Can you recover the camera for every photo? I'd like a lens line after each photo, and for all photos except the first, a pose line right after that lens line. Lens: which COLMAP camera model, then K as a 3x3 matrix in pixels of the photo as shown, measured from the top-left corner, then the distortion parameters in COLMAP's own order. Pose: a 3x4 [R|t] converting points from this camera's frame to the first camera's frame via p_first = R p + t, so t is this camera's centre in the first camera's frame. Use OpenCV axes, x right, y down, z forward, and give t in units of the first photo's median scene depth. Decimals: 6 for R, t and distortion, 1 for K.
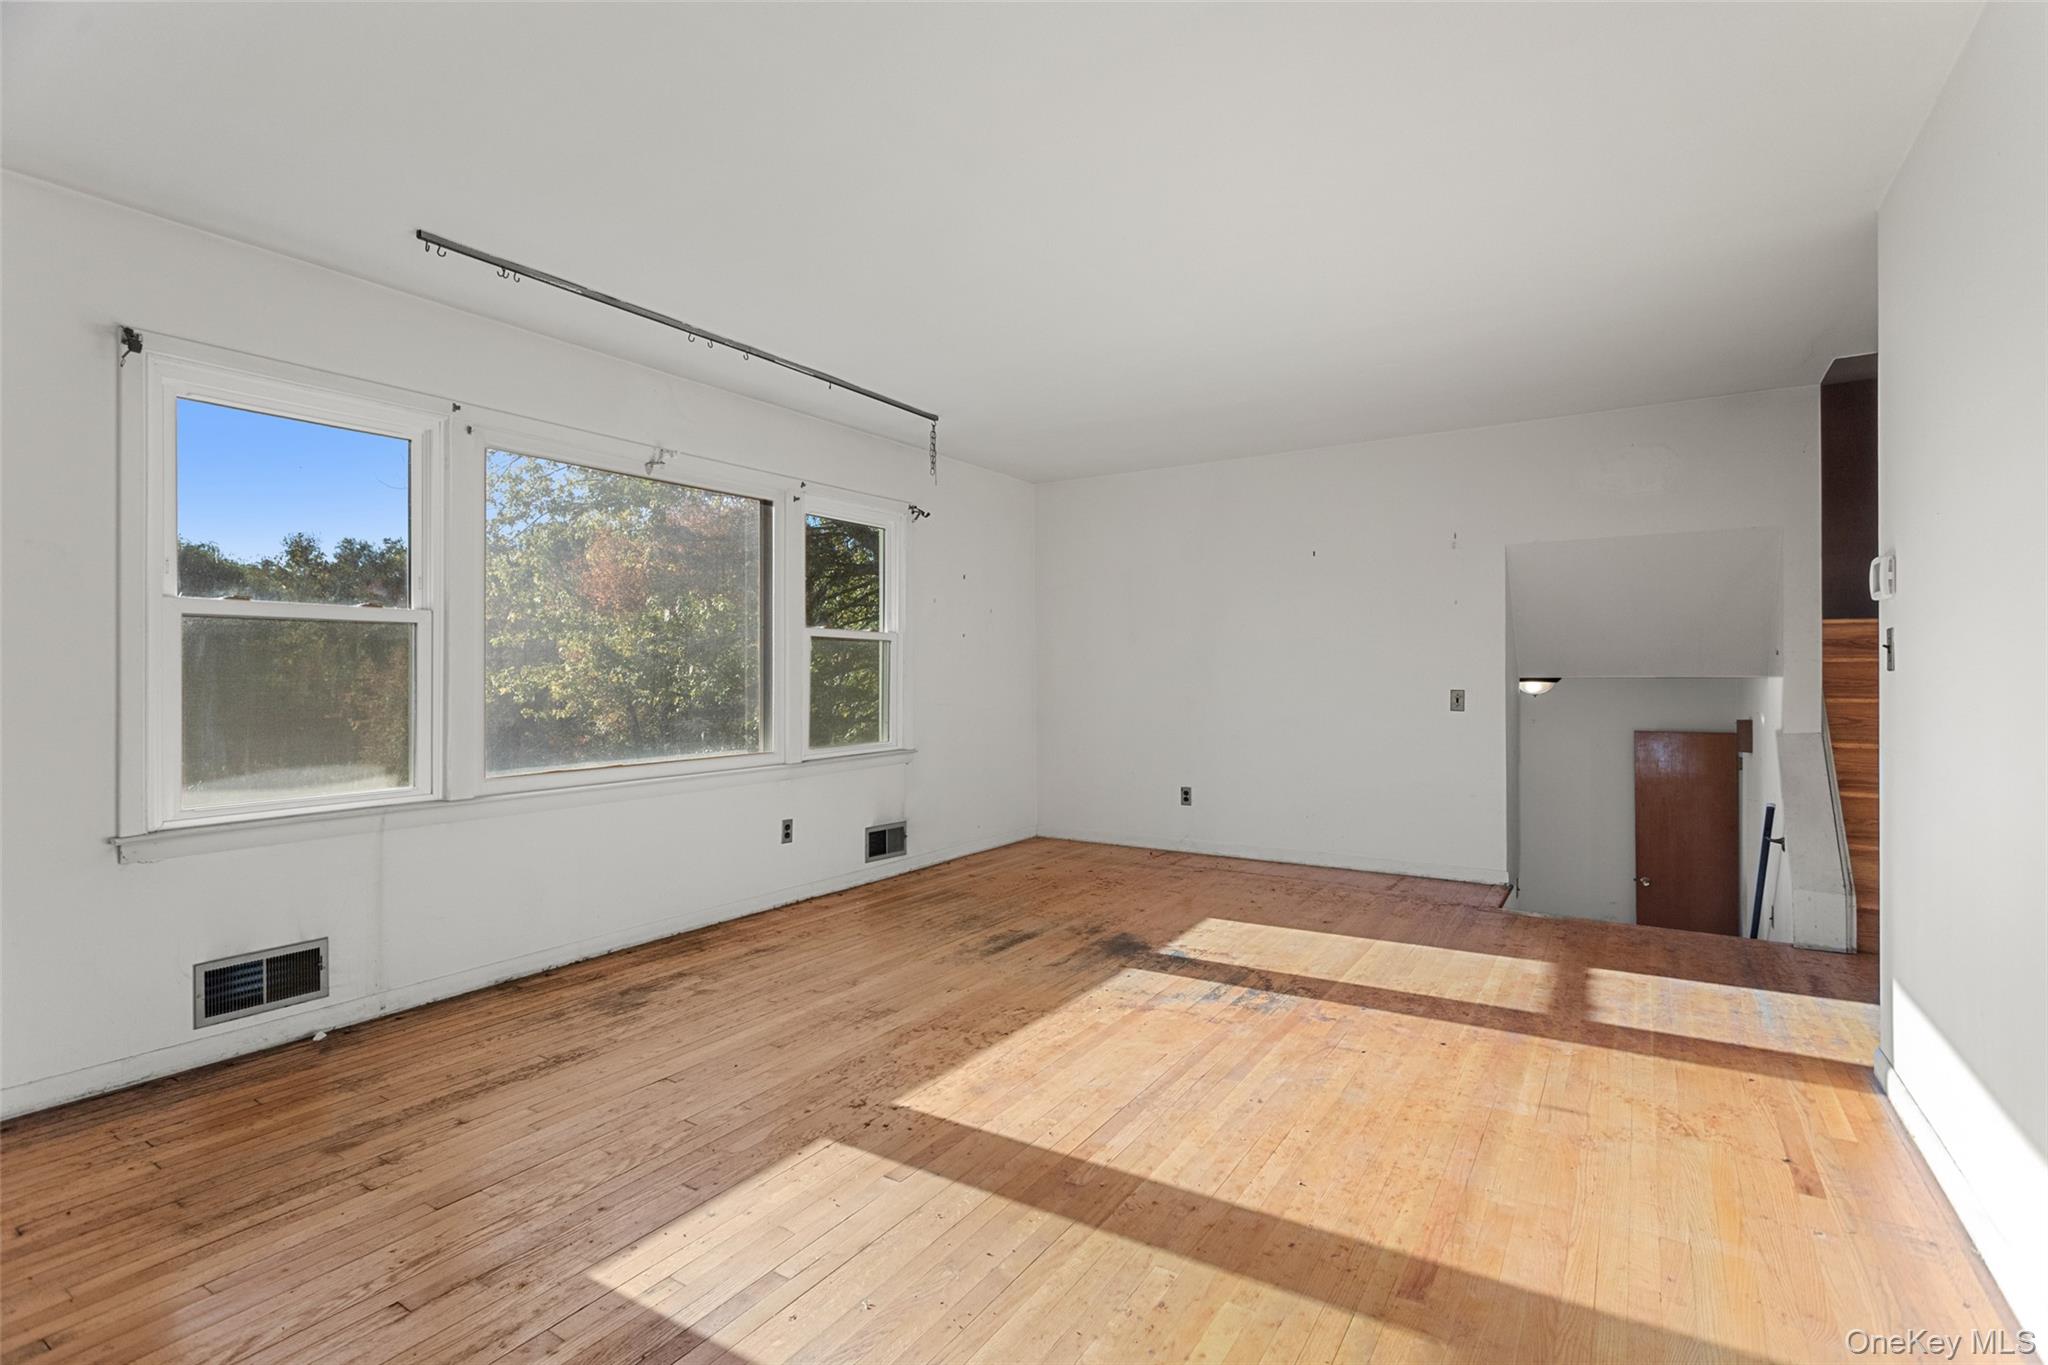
lens RADIAL K [[971.0, 0, 1015.3], [0, 971.0, 674.1], [0, 0, 1]] dist [0.003849, -0.000093]
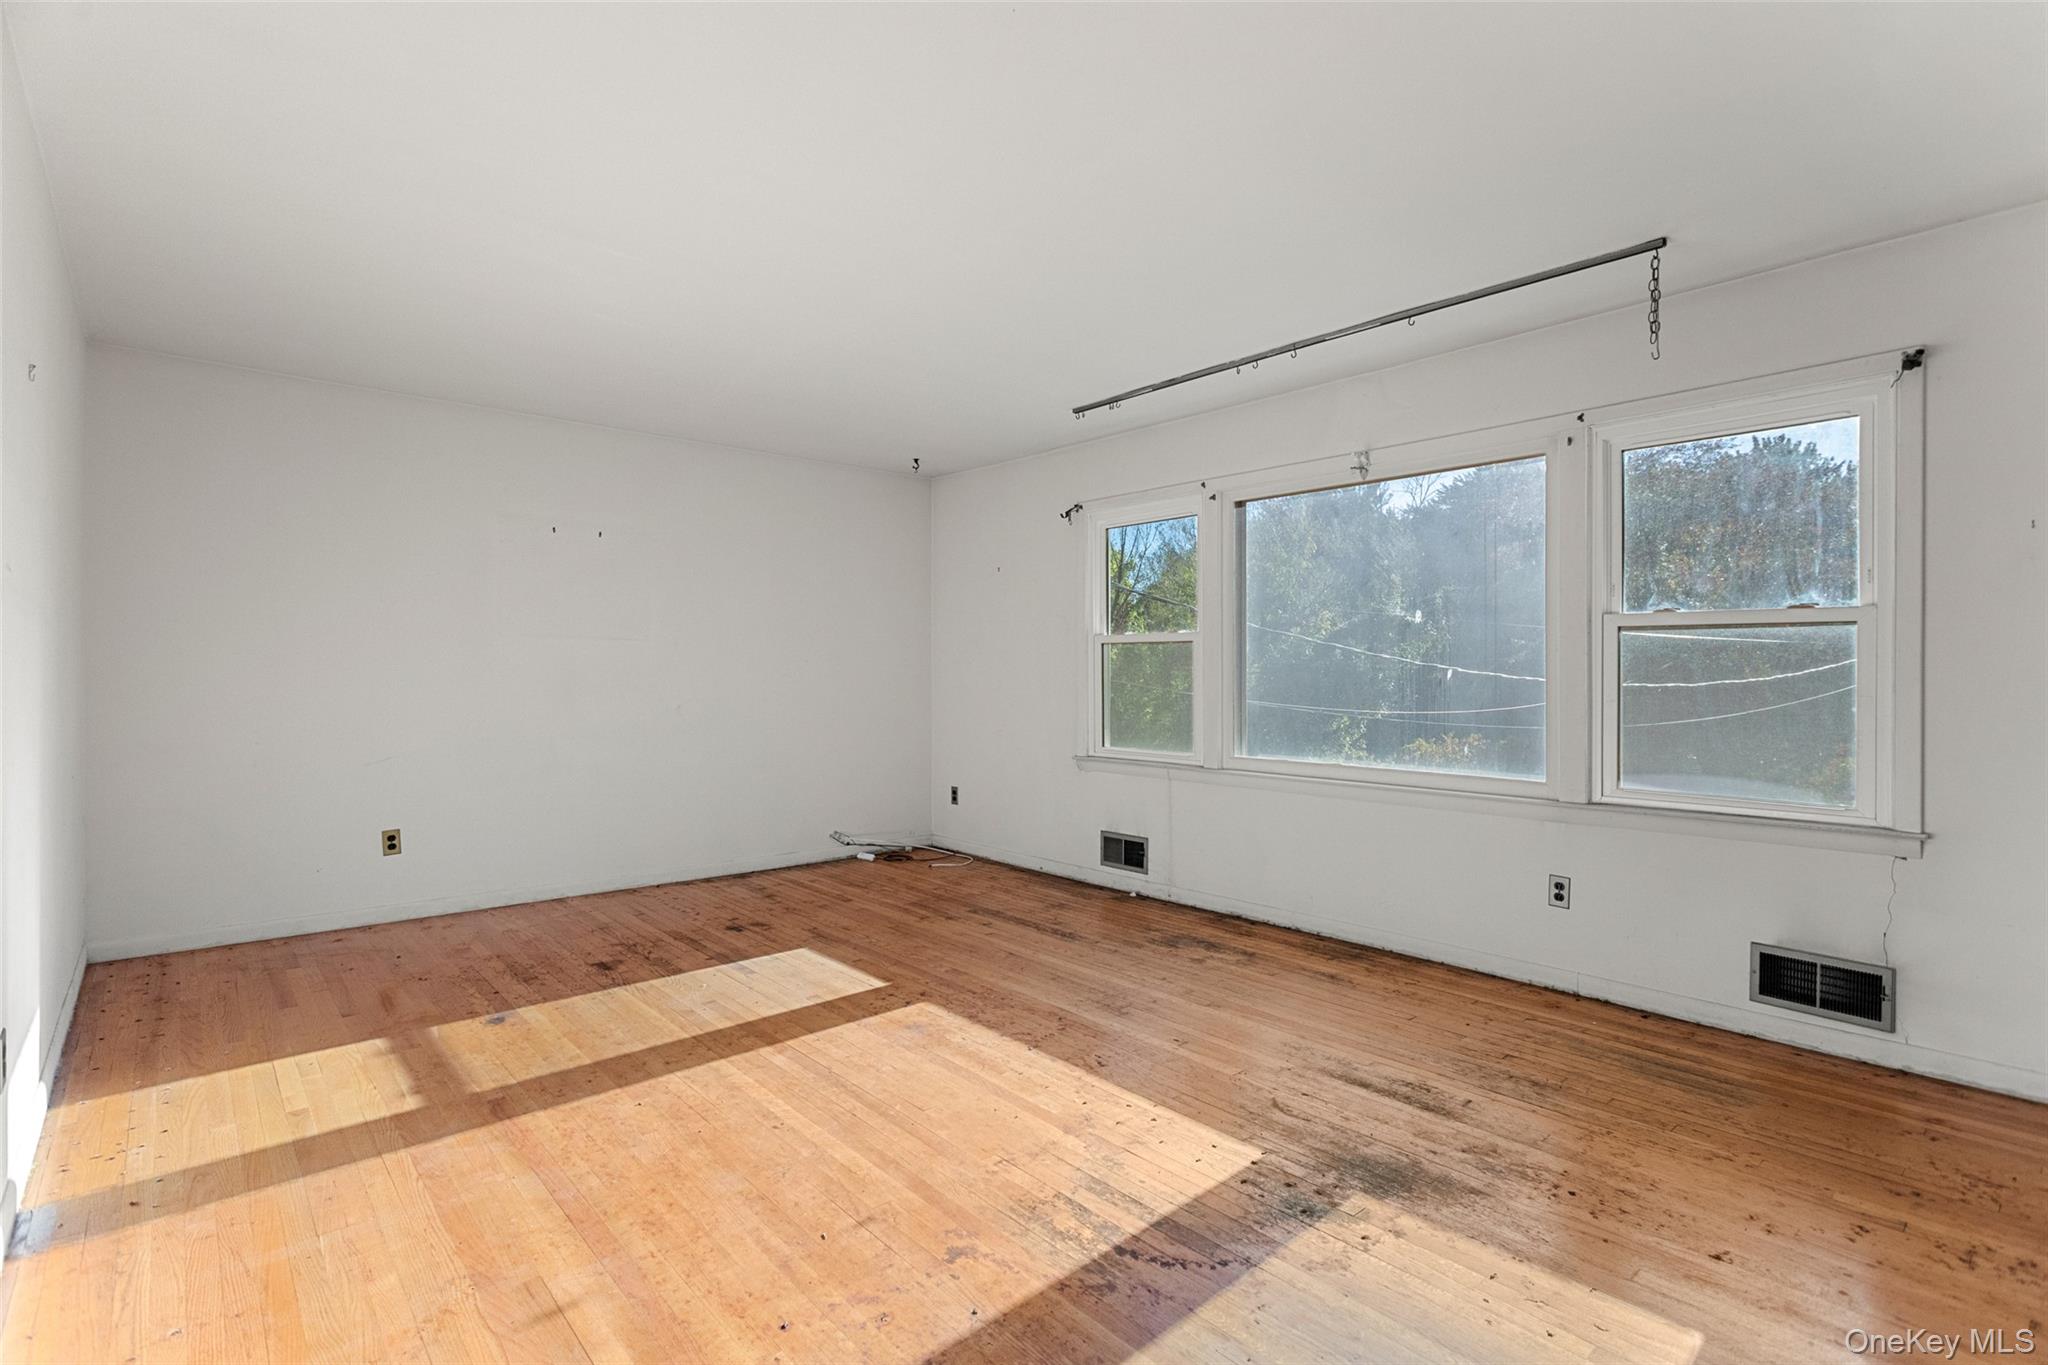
lens RADIAL K [[971.0, 0, 1012.7], [0, 971.0, 677.5], [0, 0, 1]] dist [0.003849, -0.000093]
pose [[-0.280006, 0.004777, -0.959986, 0.841964], [-0.003828, 0.999974, 0.006093, -0.006850], [0.959991, 0.005381, -0.279980, 1.138064]]
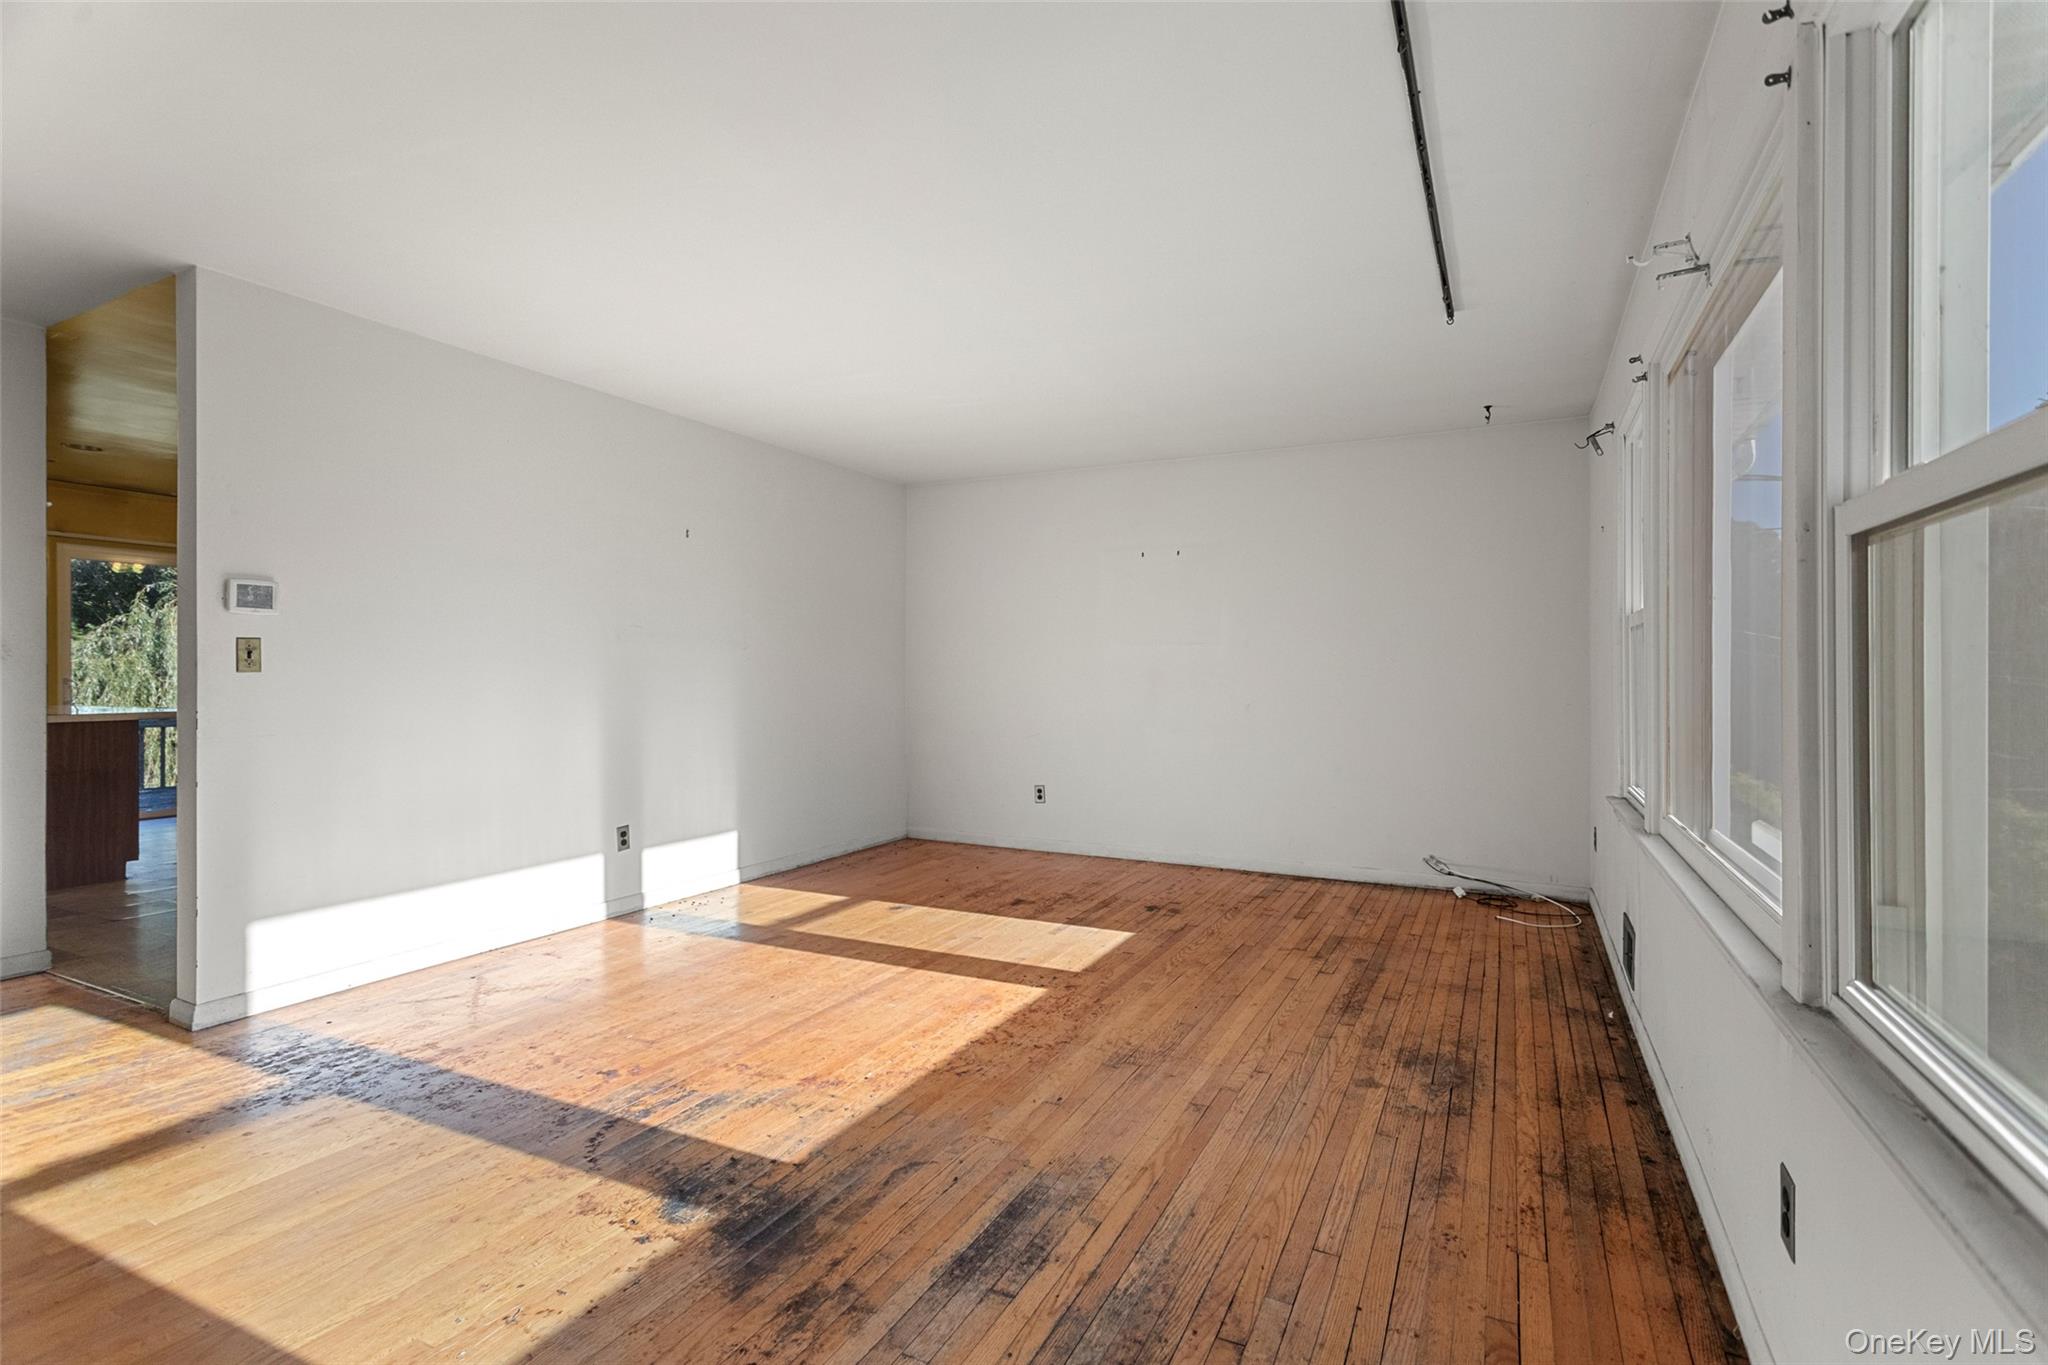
lens RADIAL K [[971.0, 0, 1009.6], [0, 971.0, 676.5], [0, 0, 1]] dist [0.003849, -0.000093]
pose [[-0.995088, -0.001459, -0.098984, 0.046430], [-0.002039, 0.999981, 0.005753, -0.004881], [0.098973, 0.005927, -0.995072, 1.798554]]
